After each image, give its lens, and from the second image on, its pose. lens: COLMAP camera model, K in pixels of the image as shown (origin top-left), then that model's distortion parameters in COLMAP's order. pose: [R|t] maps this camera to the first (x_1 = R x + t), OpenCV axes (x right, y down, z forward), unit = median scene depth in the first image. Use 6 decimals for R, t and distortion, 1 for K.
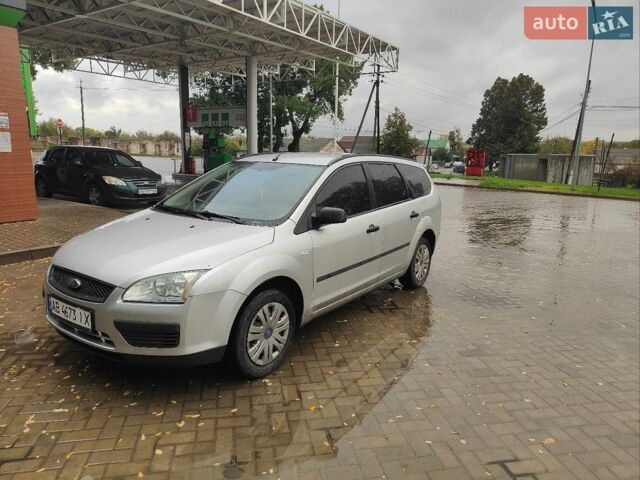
lens RADIAL K [[481.3, 0, 320.0], [0, 481.3, 240.0], [0, 0, 1]] dist [0.003602, 0.000050]
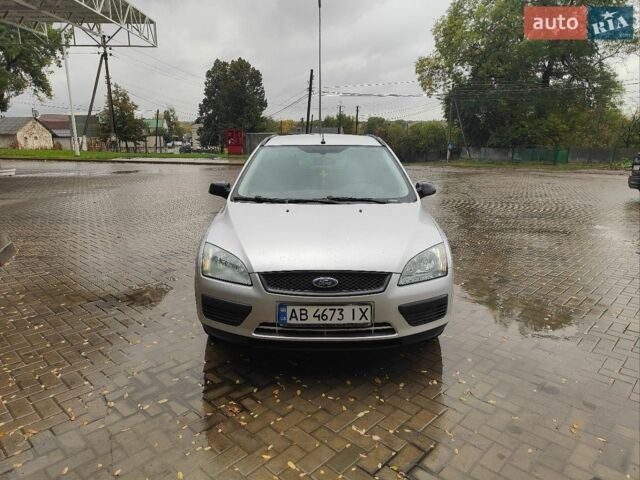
lens RADIAL K [[481.3, 0, 320.0], [0, 481.3, 240.0], [0, 0, 1]] dist [0.003602, 0.000050]
pose [[0.783780, -0.150337, 0.602567, -0.152226], [0.125307, 0.988585, 0.083655, -0.009876], [-0.608265, 0.009938, 0.793672, 0.040472]]
